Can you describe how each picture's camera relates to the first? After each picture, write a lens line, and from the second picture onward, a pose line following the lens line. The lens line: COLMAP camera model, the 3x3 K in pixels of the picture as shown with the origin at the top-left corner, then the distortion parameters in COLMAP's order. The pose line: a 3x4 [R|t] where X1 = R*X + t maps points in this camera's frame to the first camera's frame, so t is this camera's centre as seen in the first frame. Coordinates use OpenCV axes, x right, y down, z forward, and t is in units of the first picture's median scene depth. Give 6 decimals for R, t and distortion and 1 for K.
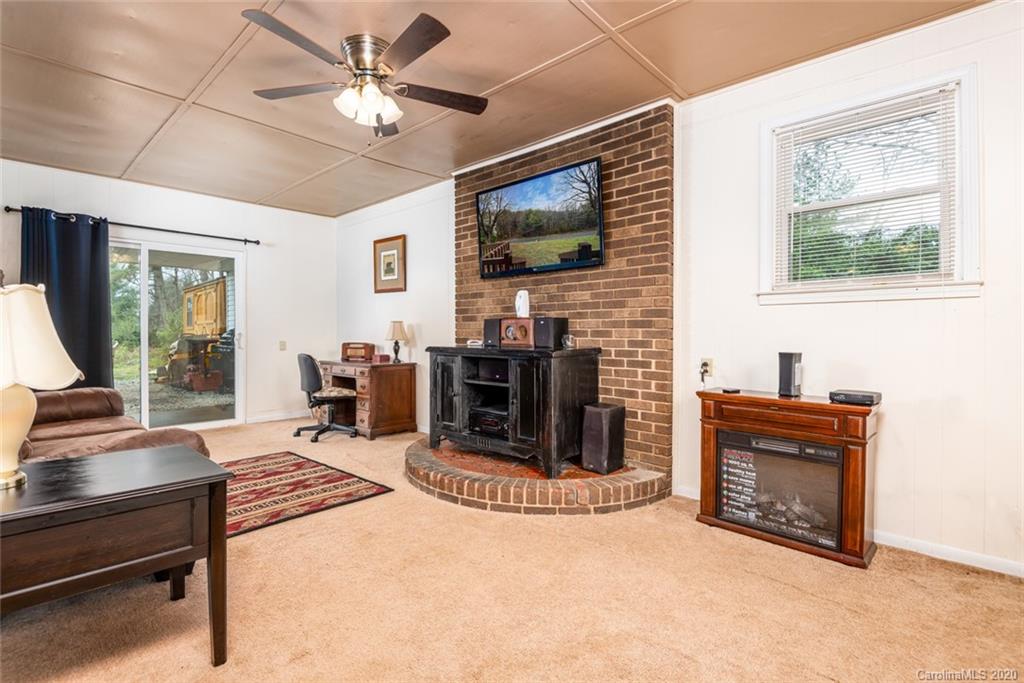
lens RADIAL K [[479.4, 0, 512.2], [0, 479.4, 339.7], [0, 0, 1]] dist [-0.001720, -0.001283]
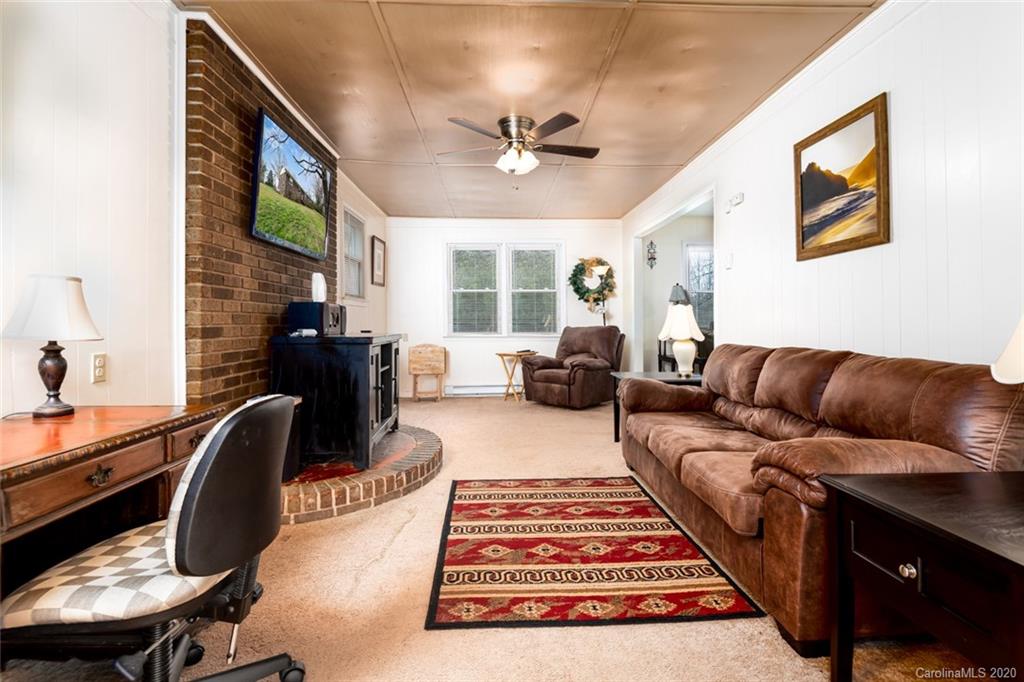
lens RADIAL K [[479.4, 0, 513.3], [0, 479.4, 332.9], [0, 0, 1]] dist [-0.001720, -0.001283]
pose [[-0.699710, -0.007175, 0.714391, -1.039853], [0.011455, 0.999708, 0.021259, -0.010676], [-0.714335, 0.023058, -0.699424, 1.599805]]
